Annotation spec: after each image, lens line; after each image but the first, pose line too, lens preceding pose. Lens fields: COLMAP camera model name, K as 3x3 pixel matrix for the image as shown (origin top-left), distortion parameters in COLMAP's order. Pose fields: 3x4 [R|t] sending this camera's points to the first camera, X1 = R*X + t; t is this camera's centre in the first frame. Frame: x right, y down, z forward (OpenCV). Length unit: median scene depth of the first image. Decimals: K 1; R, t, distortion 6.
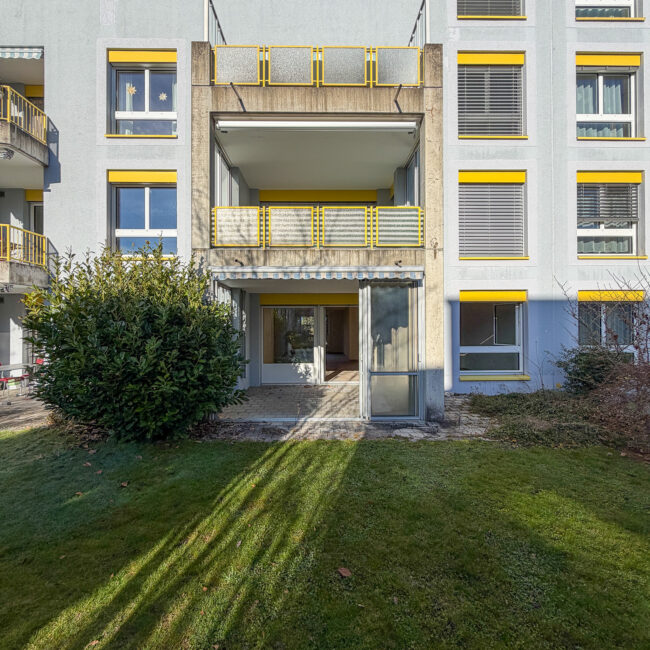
lens RADIAL K [[347.7, 0, 325.0], [0, 347.7, 322.8], [0, 0, 1]] dist [0.005251, 0.001591]
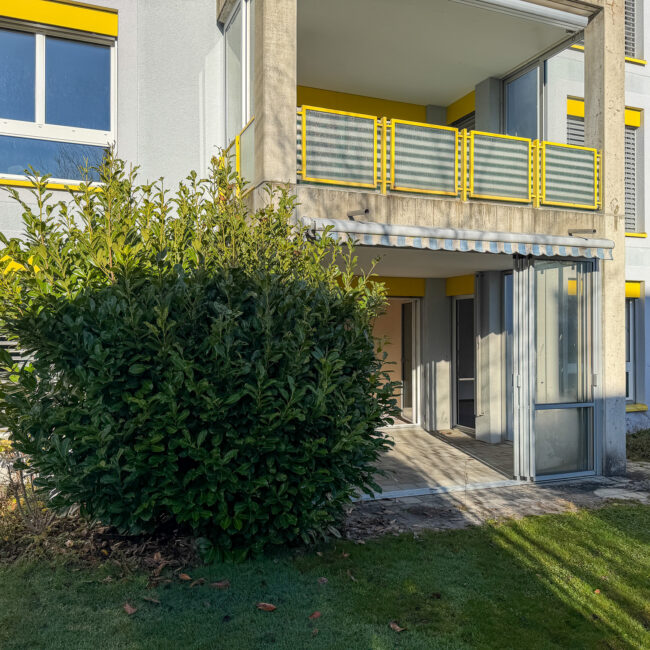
lens RADIAL K [[624.5, 0, 325.5], [0, 624.5, 327.4], [0, 0, 1]] dist [0.020845, 0.000000]
pose [[0.925923, 0.006122, 0.377663, -0.650596], [-0.004401, 0.999976, -0.005420, 0.010833], [-0.377687, 0.003357, 0.925927, 0.100871]]
